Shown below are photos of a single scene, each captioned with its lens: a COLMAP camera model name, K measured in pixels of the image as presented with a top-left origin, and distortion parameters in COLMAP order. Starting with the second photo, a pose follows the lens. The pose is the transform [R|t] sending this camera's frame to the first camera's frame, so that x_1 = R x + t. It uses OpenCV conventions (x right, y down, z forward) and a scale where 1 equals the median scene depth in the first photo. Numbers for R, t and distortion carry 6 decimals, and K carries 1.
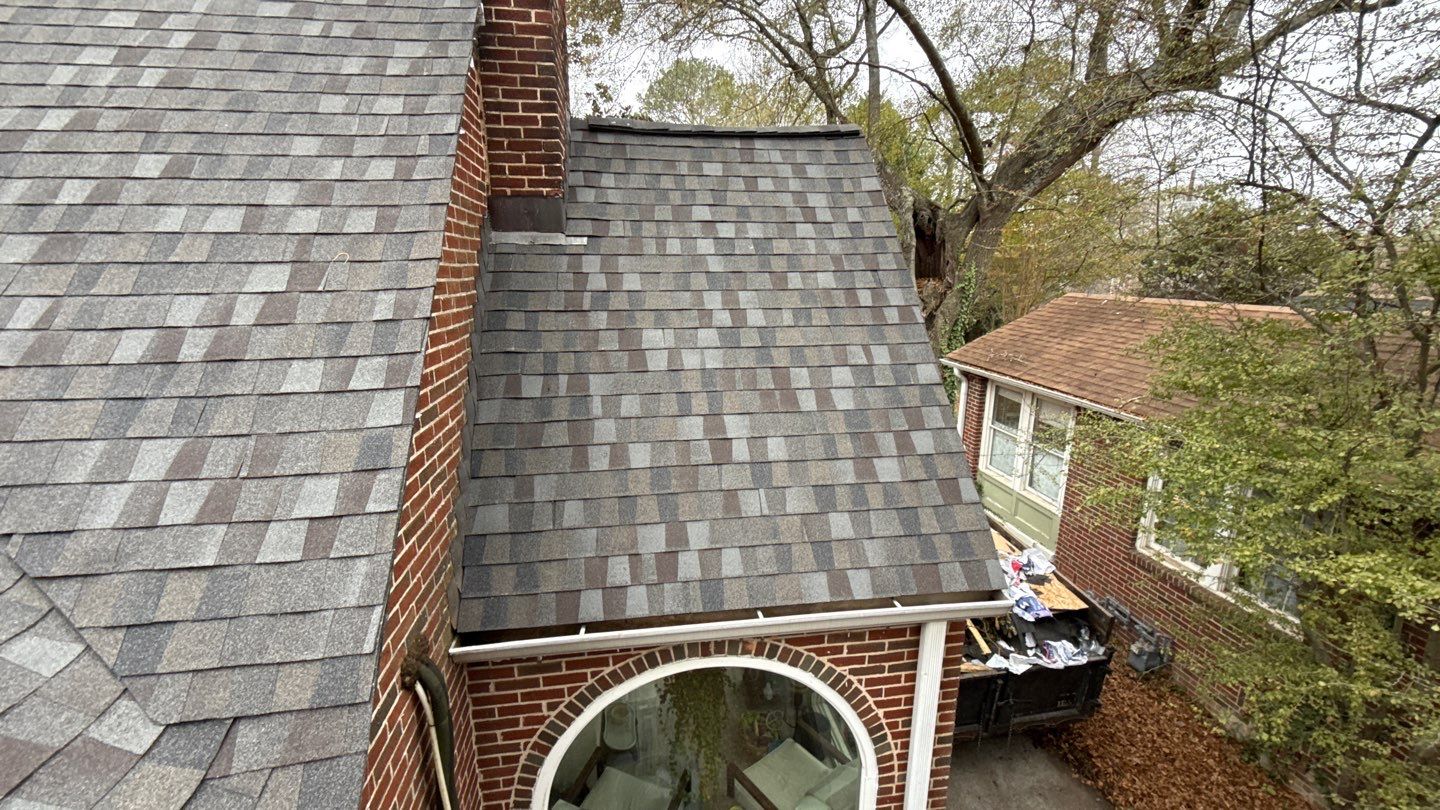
lens RADIAL K [[568.6, 0, 717.0], [0, 568.6, 403.0], [0, 0, 1]] dist [-0.001676, -0.000397]
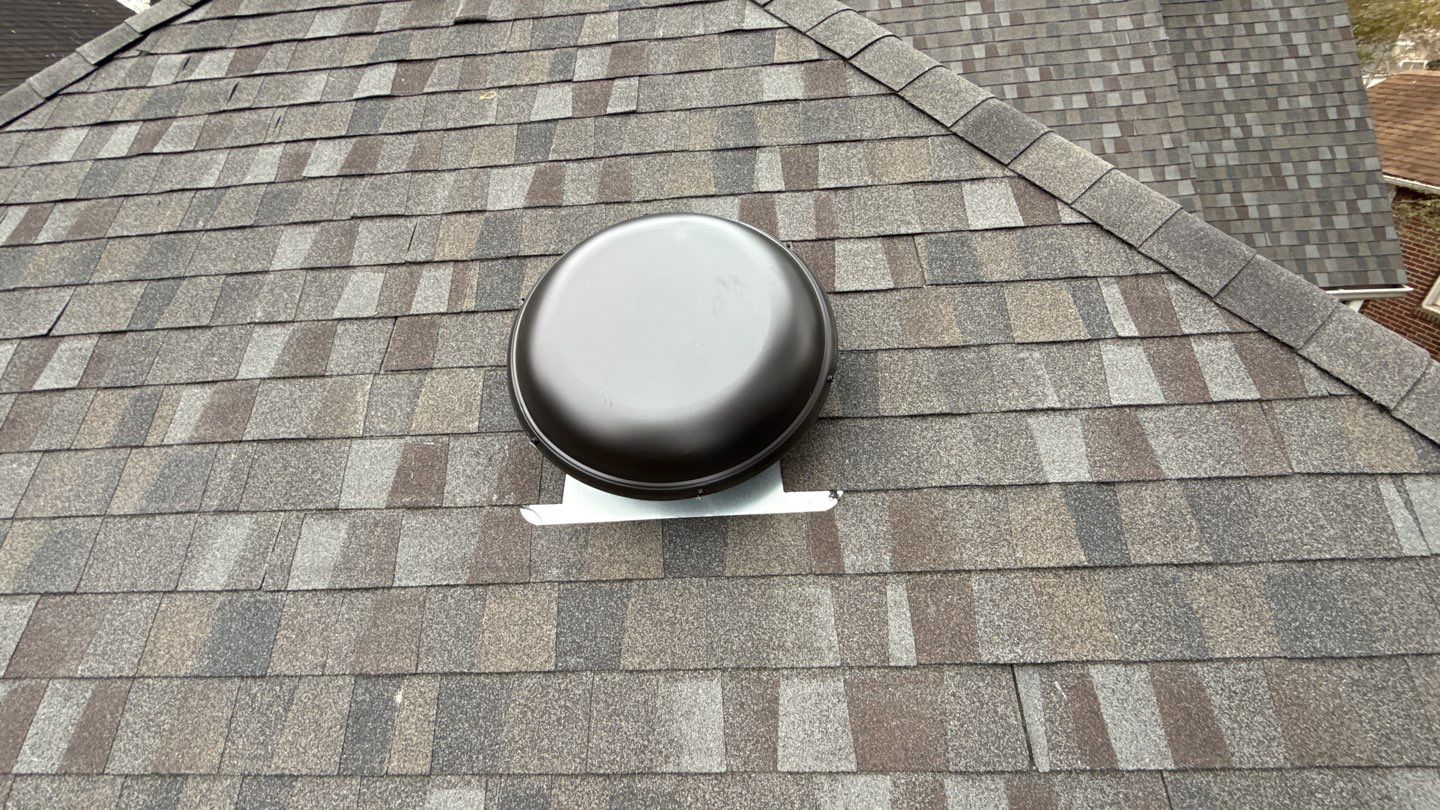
lens RADIAL K [[568.6, 0, 718.7], [0, 568.6, 403.2], [0, 0, 1]] dist [-0.001676, -0.000397]
pose [[0.981645, 0.040233, -0.186426, -1.154197], [0.023505, 0.944521, 0.327610, 0.021575], [0.189264, -0.325979, 0.926238, -1.110327]]
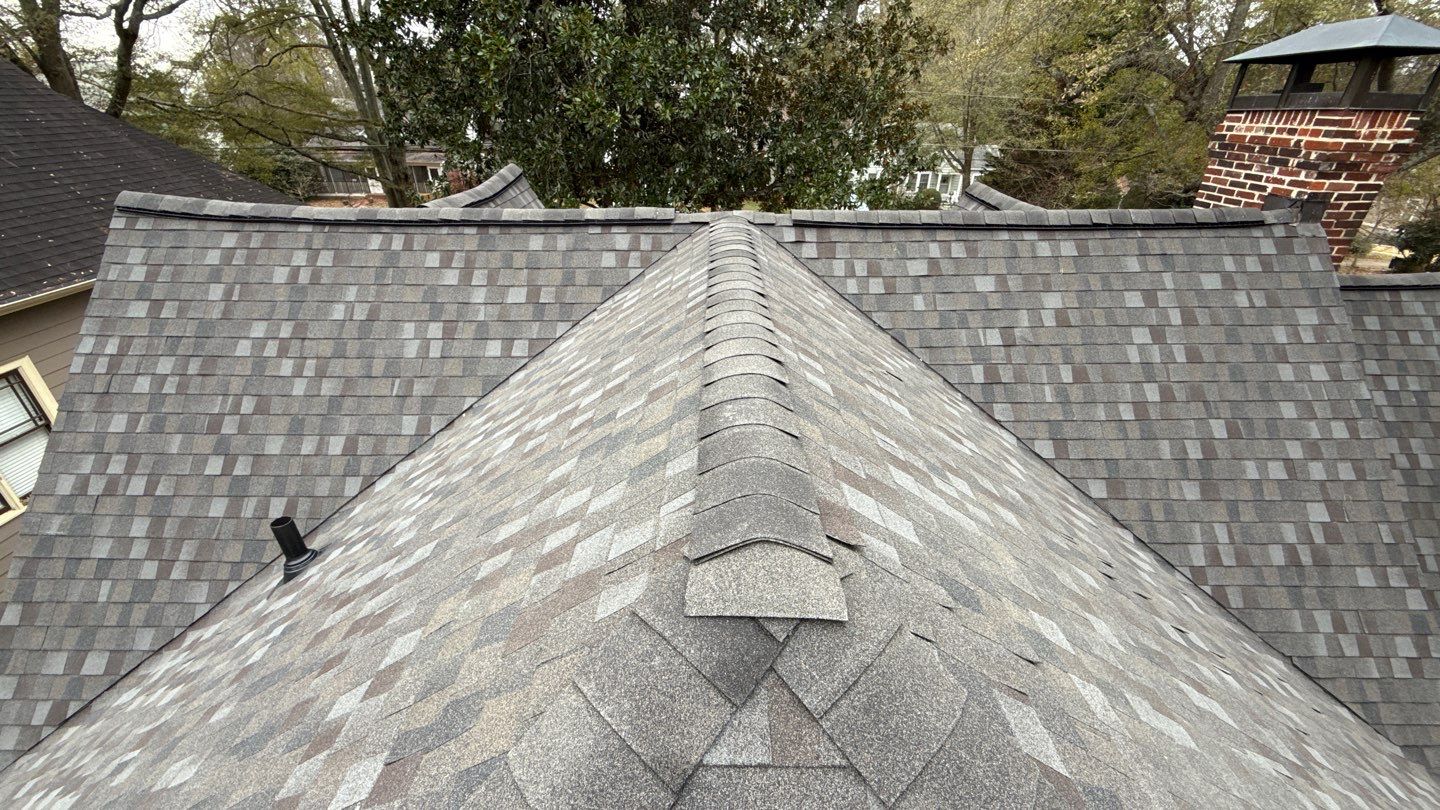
lens RADIAL K [[568.6, 0, 723.4], [0, 568.6, 404.4], [0, 0, 1]] dist [-0.001676, -0.000397]
pose [[0.988718, 0.078622, -0.127499, -1.550546], [-0.044102, 0.966242, 0.253832, -0.586968], [0.143152, -0.245345, 0.958808, -0.615494]]
